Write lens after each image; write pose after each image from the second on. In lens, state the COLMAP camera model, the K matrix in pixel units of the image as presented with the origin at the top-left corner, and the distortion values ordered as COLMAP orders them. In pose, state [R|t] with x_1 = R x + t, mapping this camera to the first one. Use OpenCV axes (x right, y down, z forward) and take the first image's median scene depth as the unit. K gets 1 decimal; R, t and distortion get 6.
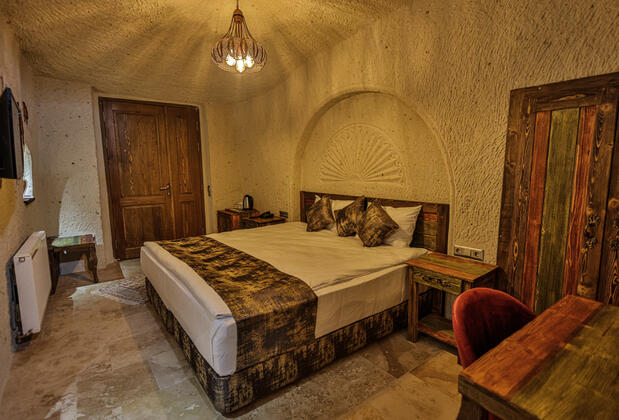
lens RADIAL K [[309.5, 0, 306.3], [0, 309.5, 202.9], [0, 0, 1]] dist [-0.000295, -0.000097]
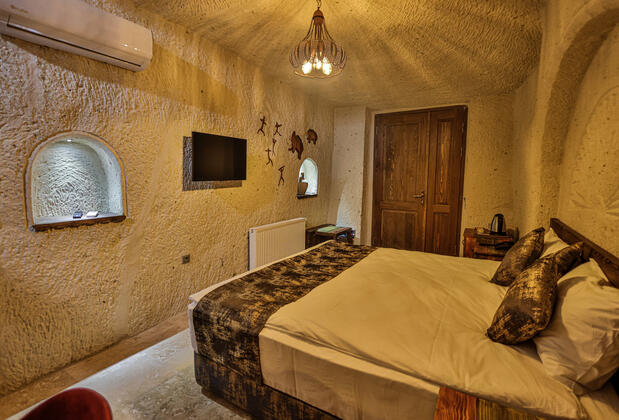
lens RADIAL K [[309.5, 0, 306.3], [0, 309.5, 202.9], [0, 0, 1]] dist [-0.000295, -0.000097]
pose [[0.369552, 0.100865, -0.923719, 0.653402], [-0.114003, 0.991503, 0.062657, -0.093959], [0.922190, 0.082152, 0.377911, 0.611198]]
